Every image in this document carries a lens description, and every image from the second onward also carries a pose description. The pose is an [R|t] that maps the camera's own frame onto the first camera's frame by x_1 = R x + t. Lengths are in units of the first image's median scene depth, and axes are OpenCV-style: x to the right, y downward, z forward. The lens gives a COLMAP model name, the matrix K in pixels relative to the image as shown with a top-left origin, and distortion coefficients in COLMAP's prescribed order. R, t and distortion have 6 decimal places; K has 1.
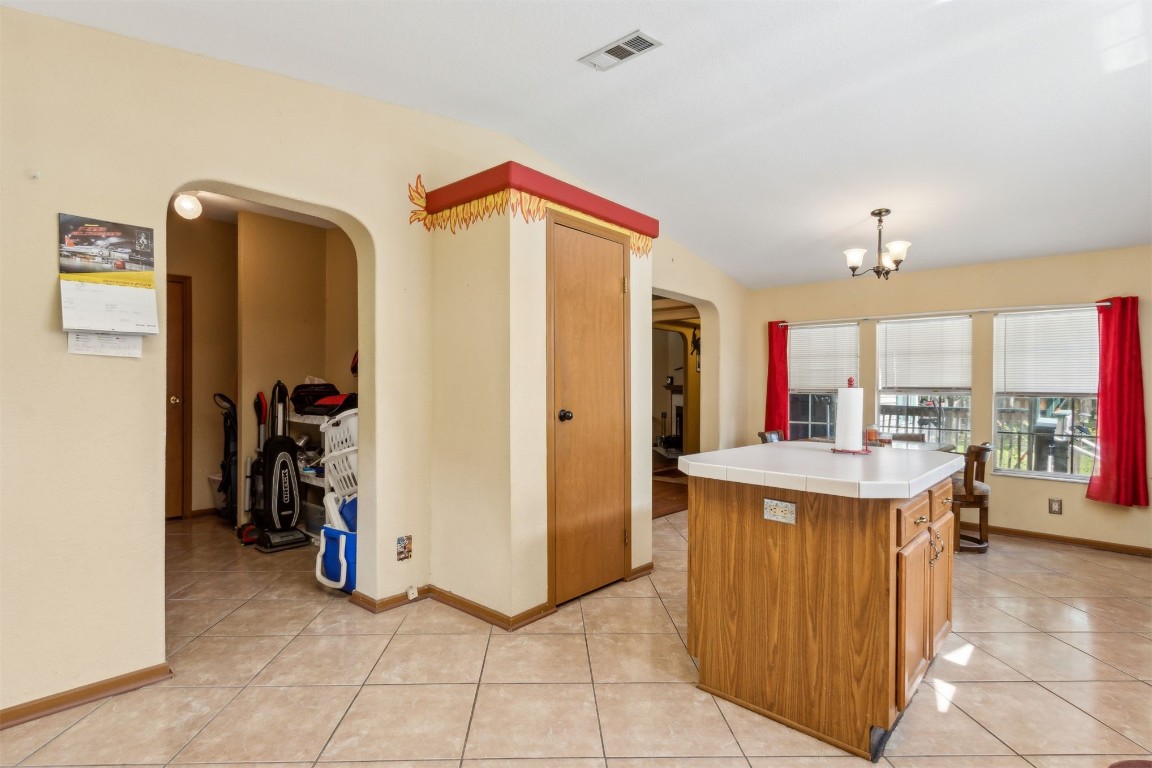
lens RADIAL K [[556.2, 0, 570.5], [0, 556.2, 389.8], [0, 0, 1]] dist [-0.000390, -0.000256]
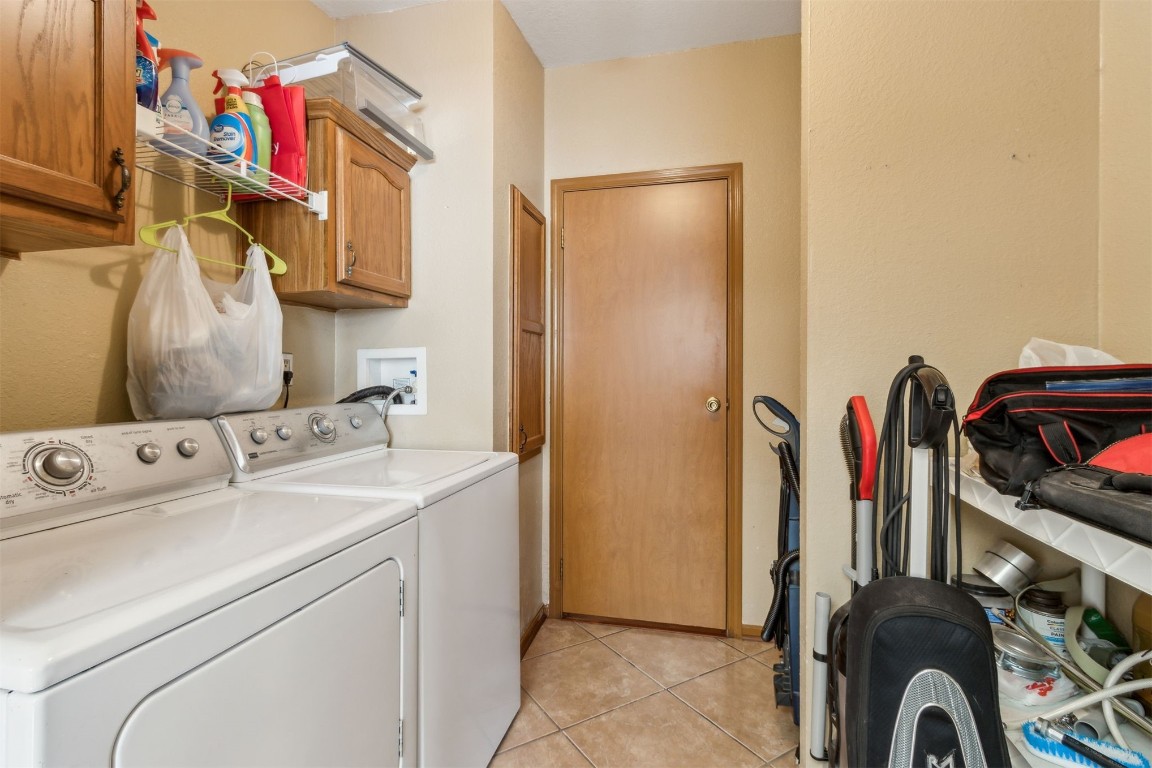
lens RADIAL K [[556.2, 0, 567.3], [0, 556.2, 382.2], [0, 0, 1]] dist [-0.000390, -0.000256]
pose [[0.484702, 0.004007, -0.874670, -0.362317], [0.005557, 0.999955, 0.007660, -0.007587], [0.874662, -0.008573, 0.484658, 0.704288]]
